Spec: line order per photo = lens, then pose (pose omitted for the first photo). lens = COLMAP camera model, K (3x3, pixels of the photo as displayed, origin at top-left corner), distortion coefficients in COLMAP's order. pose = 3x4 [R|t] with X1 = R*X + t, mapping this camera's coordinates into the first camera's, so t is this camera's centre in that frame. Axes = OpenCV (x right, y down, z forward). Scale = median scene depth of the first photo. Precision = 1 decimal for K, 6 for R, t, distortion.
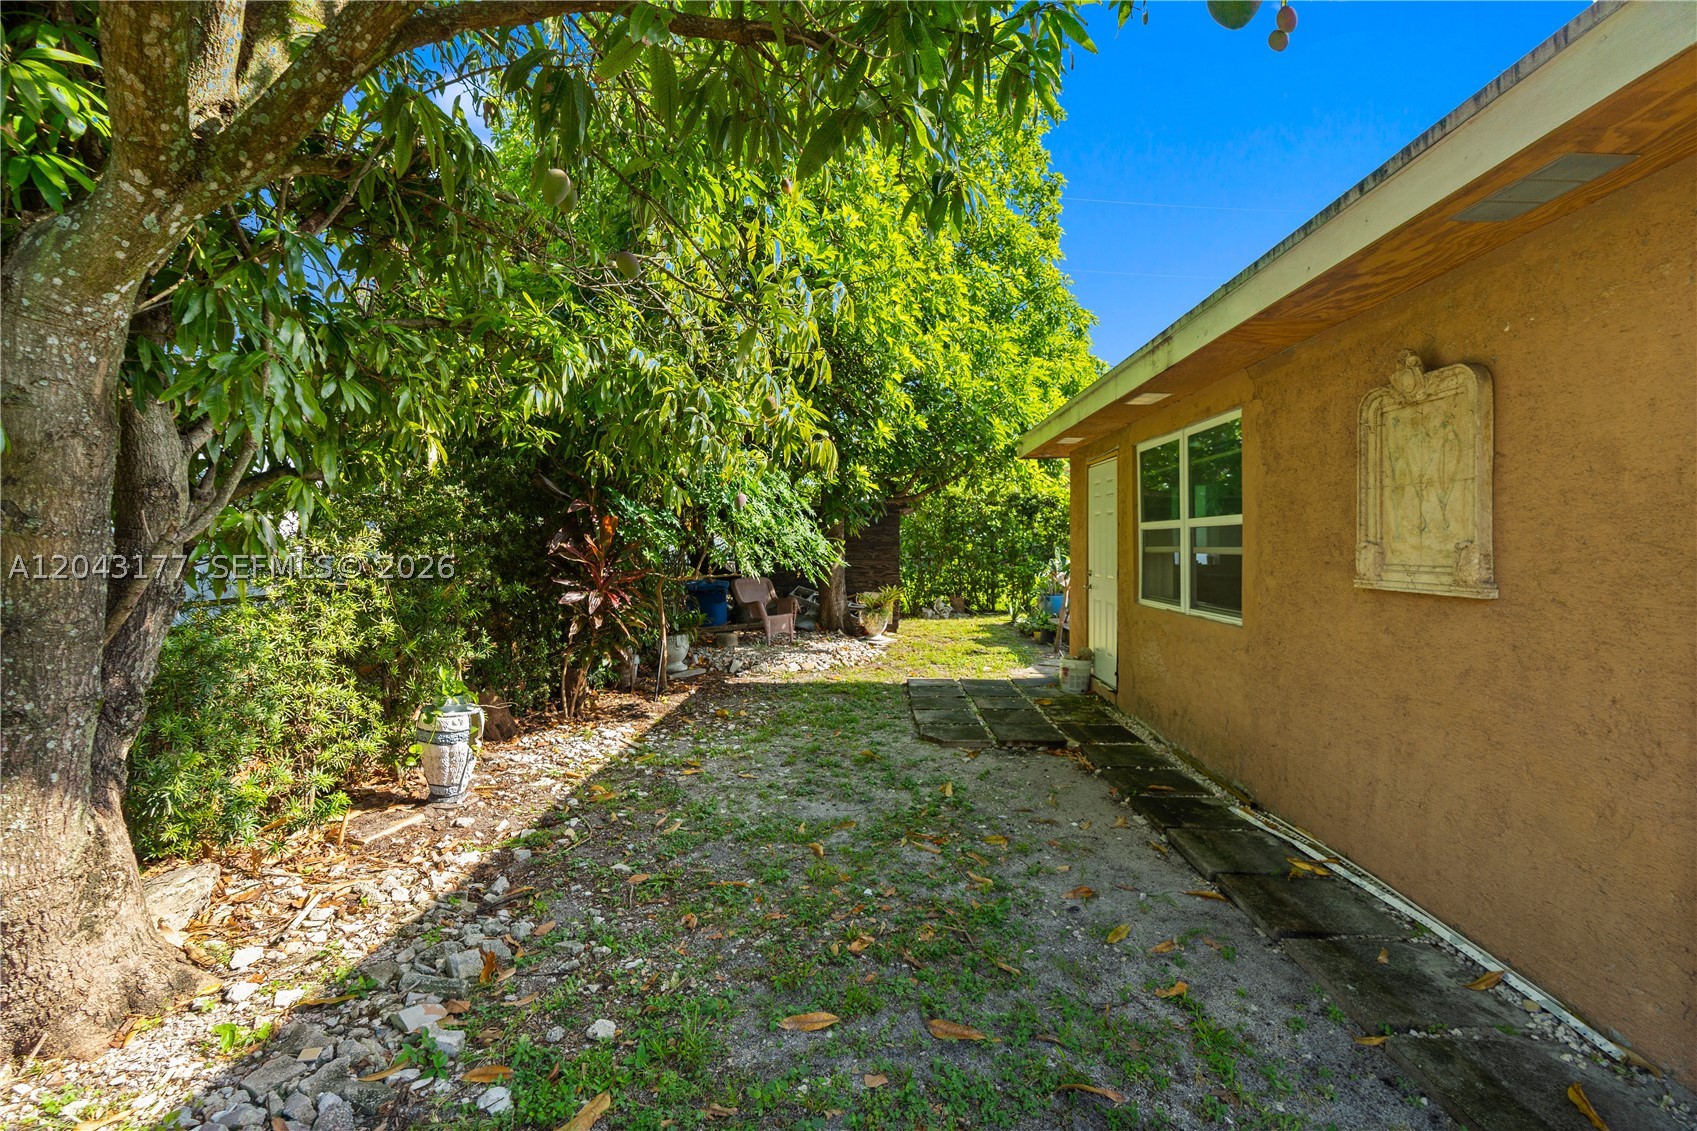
lens RADIAL K [[778.4, 0, 849.7], [0, 778.4, 556.3], [0, 0, 1]] dist [-0.000243, 0.000399]
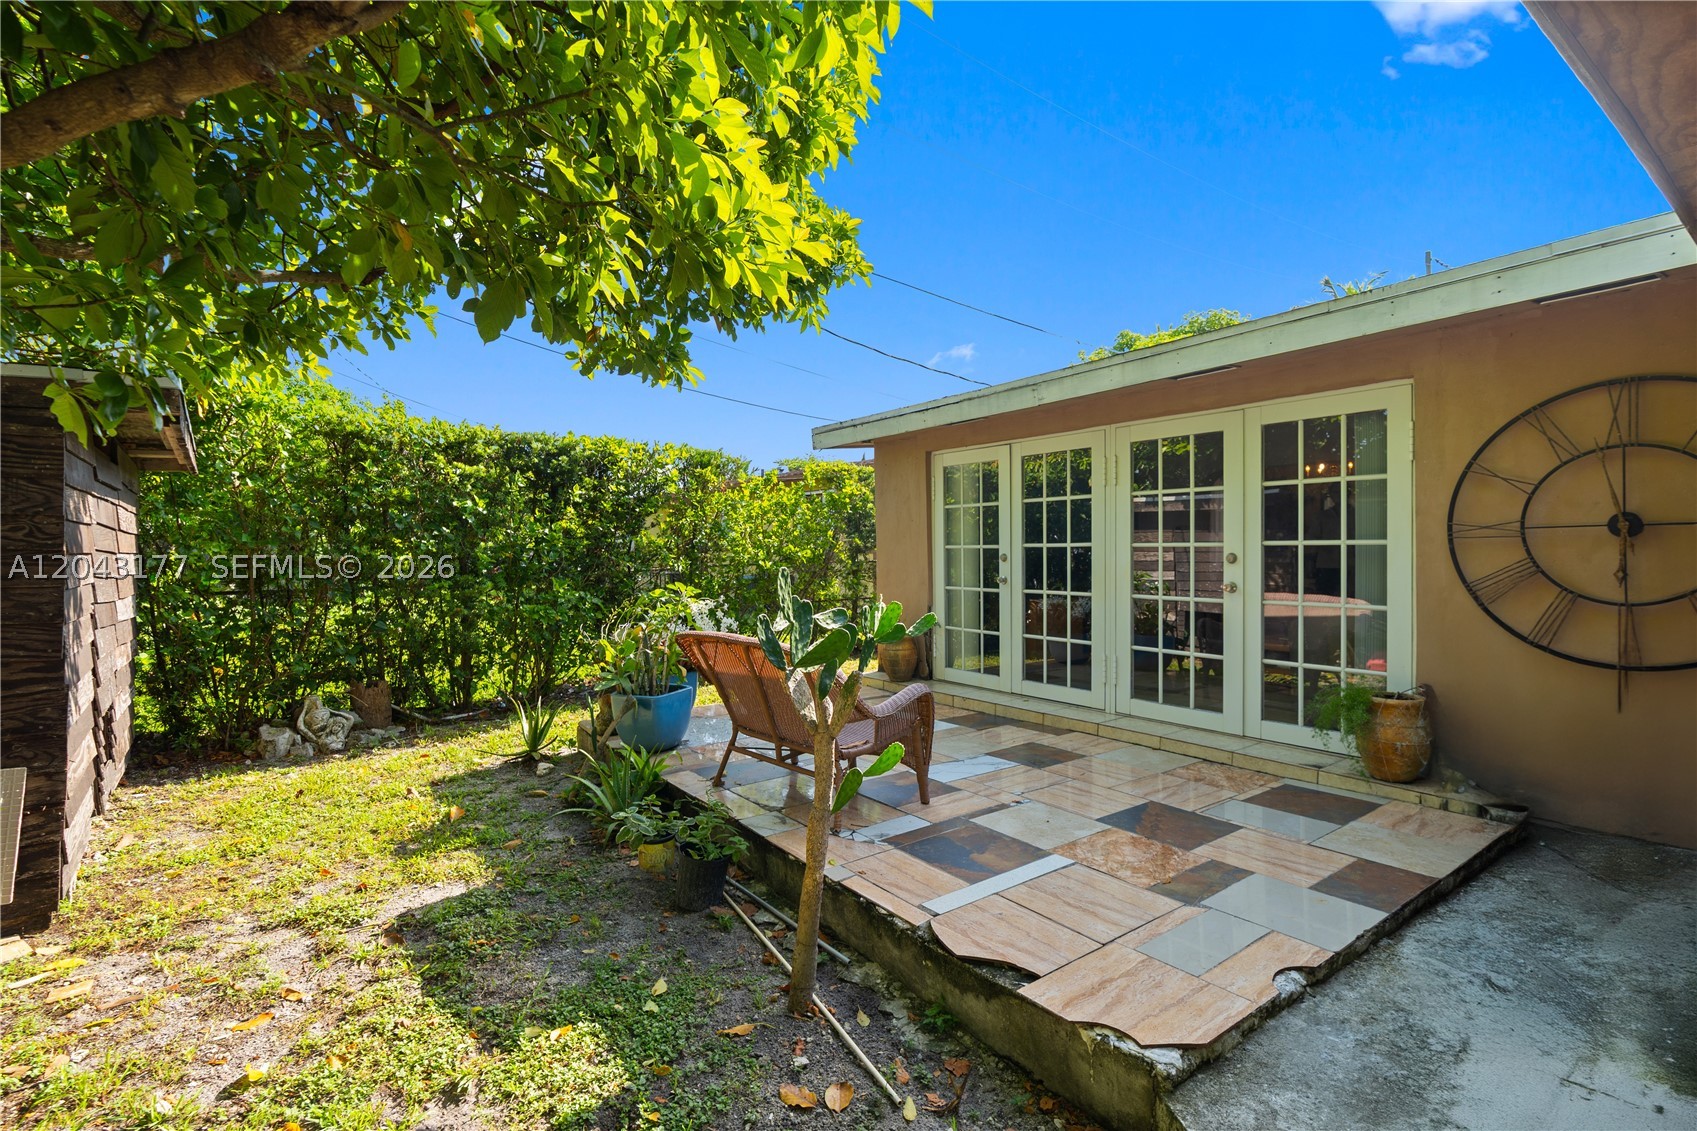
lens RADIAL K [[778.4, 0, 851.6], [0, 778.4, 559.3], [0, 0, 1]] dist [-0.000243, 0.000399]
pose [[0.783036, -0.011828, 0.621864, 0.120695], [0.017856, 0.999835, -0.003467, -0.011150], [-0.621721, 0.013819, 0.783117, 0.767803]]
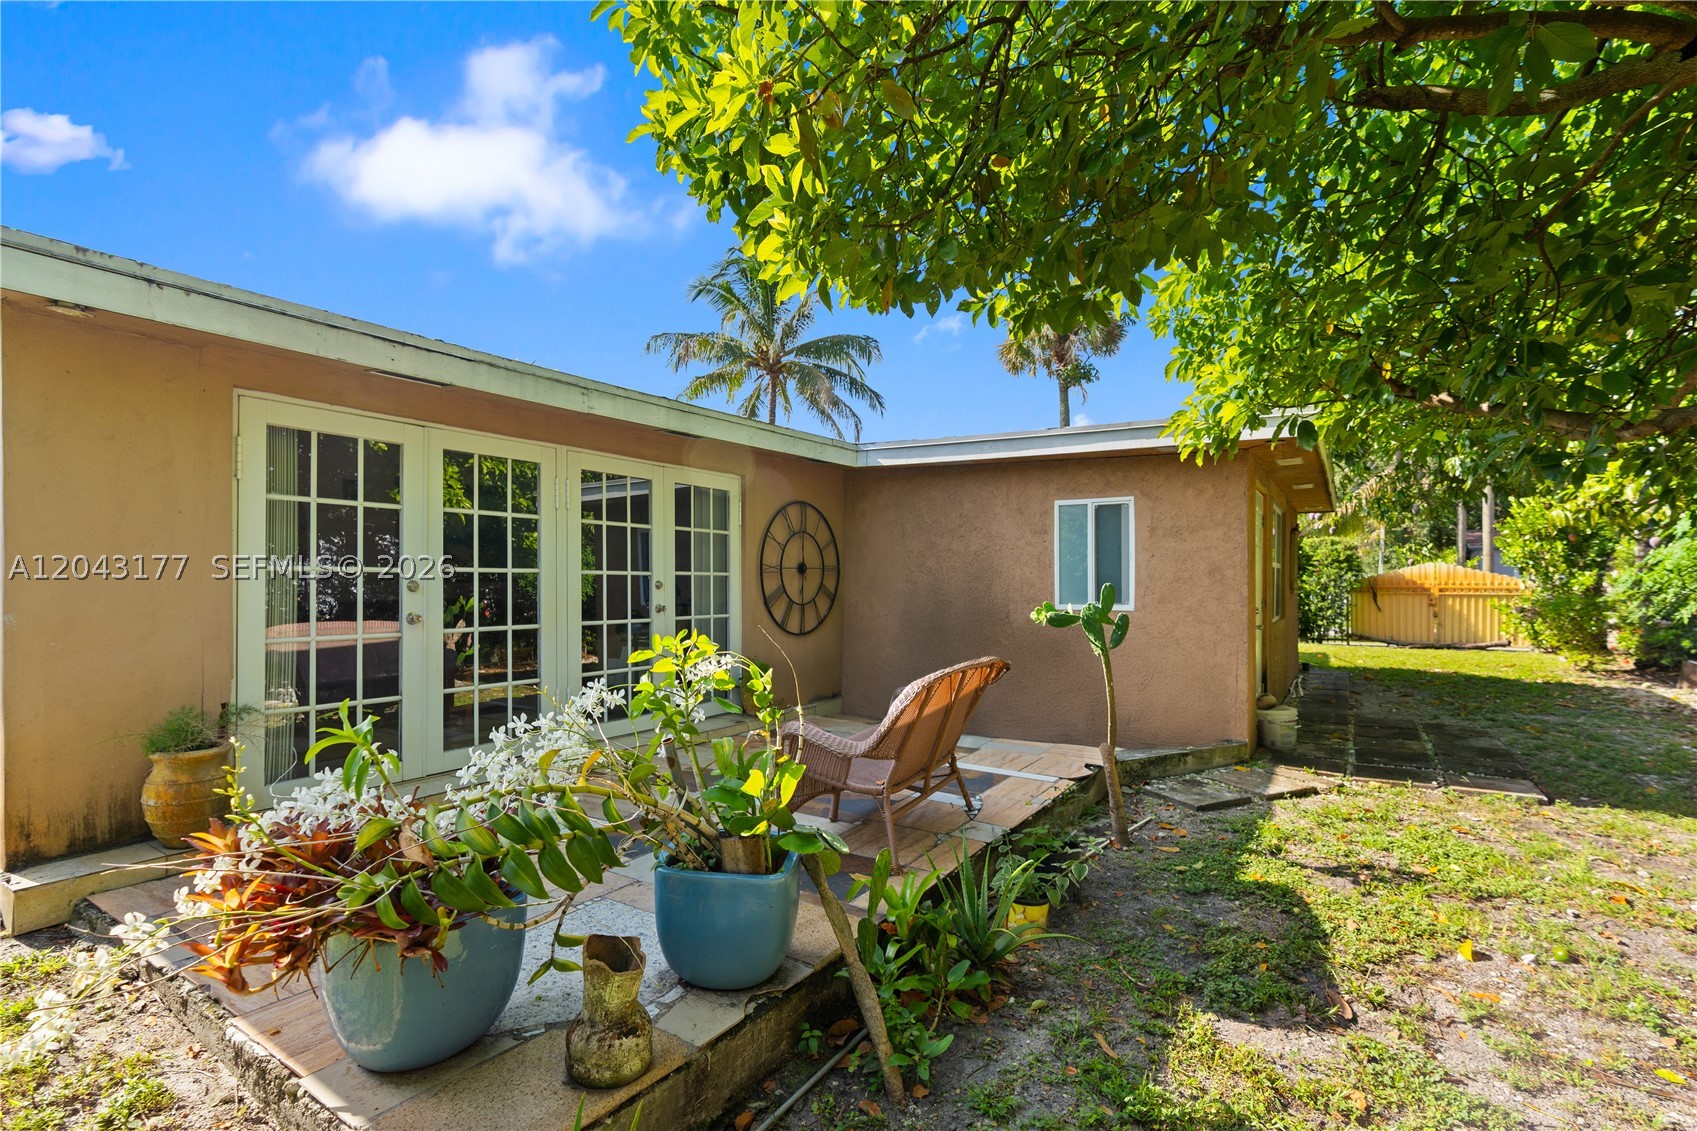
lens RADIAL K [[778.4, 0, 860.4], [0, 778.4, 575.9], [0, 0, 1]] dist [-0.000243, 0.000399]
pose [[-0.868965, -0.010248, 0.494767, 0.180424], [-0.003080, 0.999878, 0.015300, -0.026975], [-0.494864, 0.011771, -0.868891, 1.517952]]
